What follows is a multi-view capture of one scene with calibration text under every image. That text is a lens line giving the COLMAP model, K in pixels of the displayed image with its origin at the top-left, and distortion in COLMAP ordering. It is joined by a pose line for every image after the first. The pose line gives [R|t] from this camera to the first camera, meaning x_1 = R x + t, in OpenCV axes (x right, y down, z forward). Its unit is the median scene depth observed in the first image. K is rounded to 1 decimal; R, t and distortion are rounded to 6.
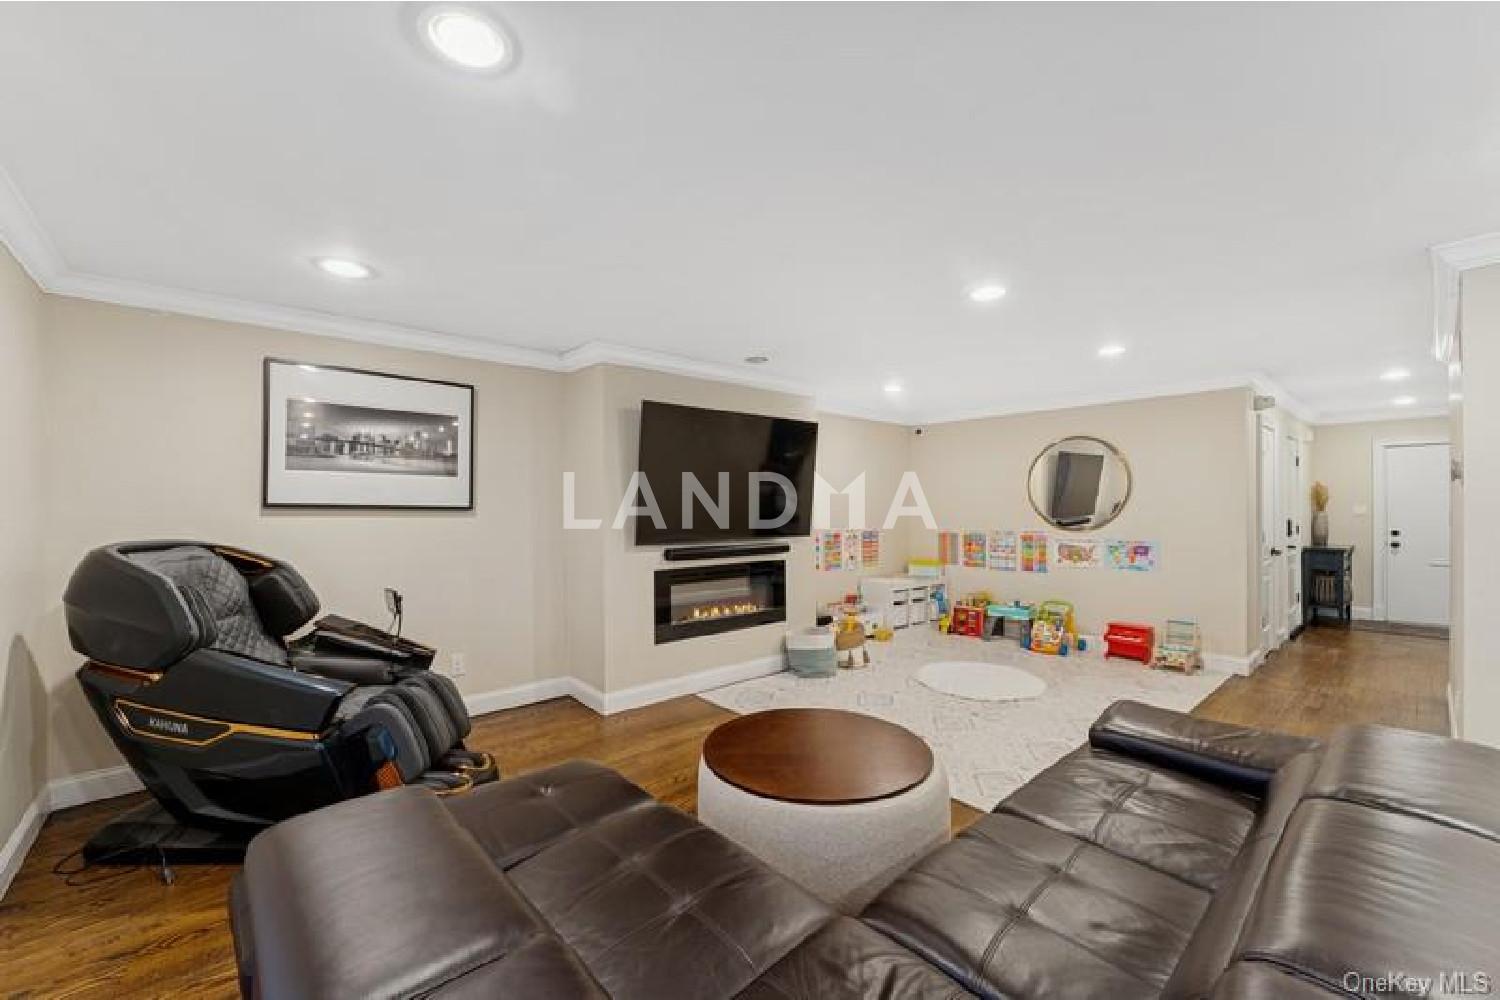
lens RADIAL K [[603.8, 0, 750.0], [0, 603.8, 500.0], [0, 0, 1]] dist [-0.000529, -0.000035]
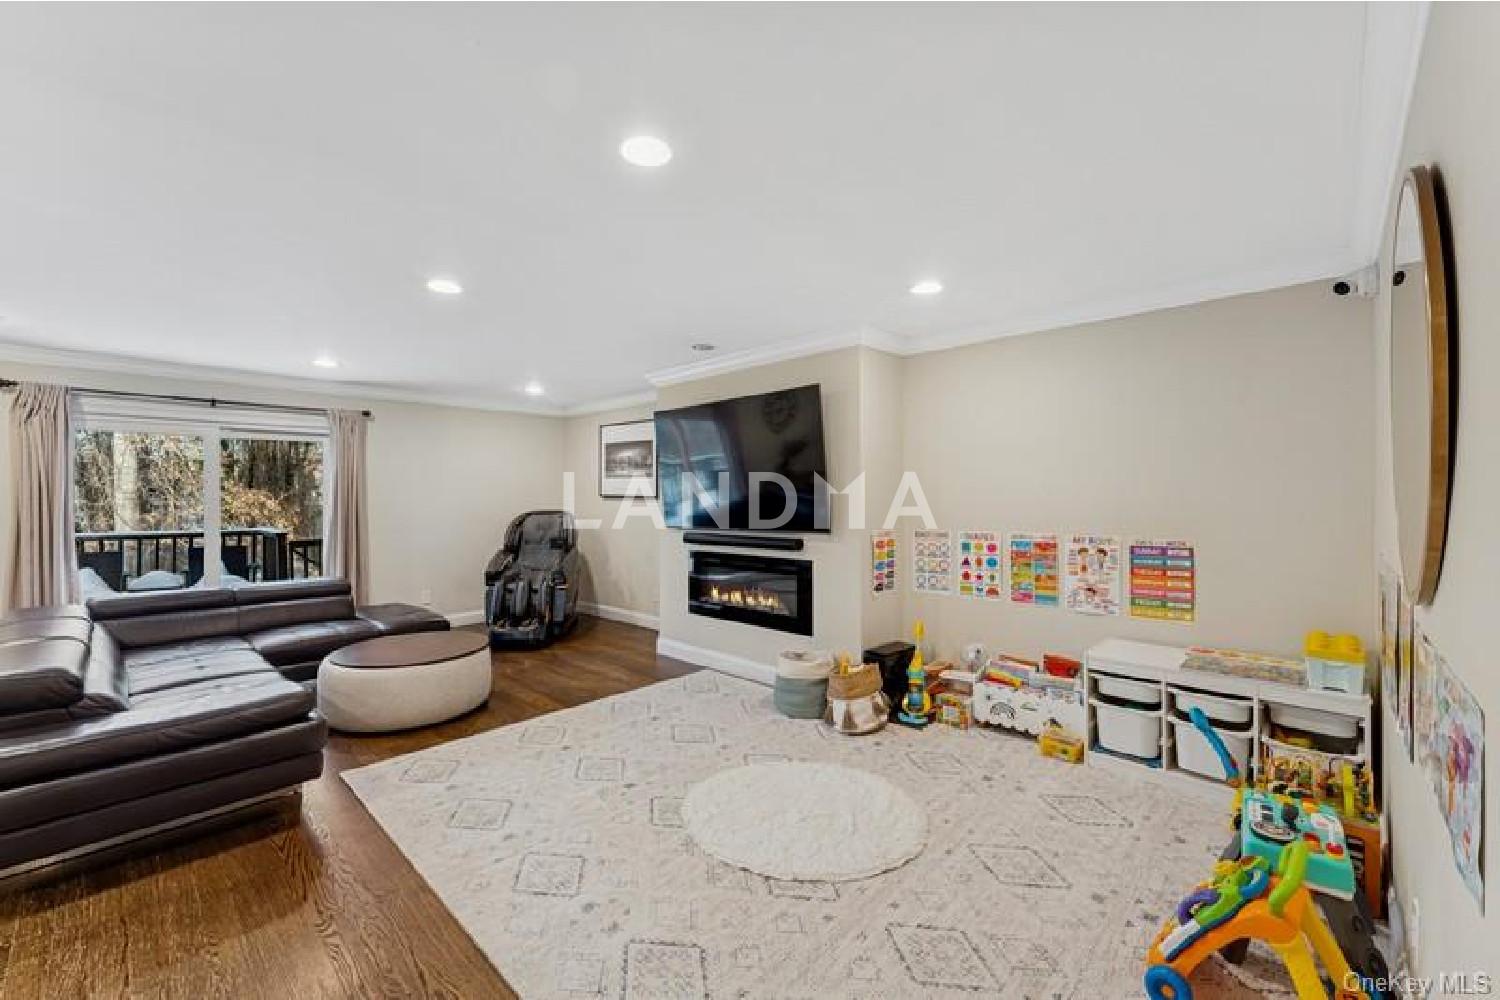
lens RADIAL K [[603.8, 0, 750.0], [0, 603.8, 500.0], [0, 0, 1]] dist [-0.000529, -0.000035]
pose [[0.089207, 0.002393, -0.996010, 0.882730], [0.011607, 0.999927, 0.003442, 0.015067], [0.995946, -0.011868, 0.089172, 0.875601]]
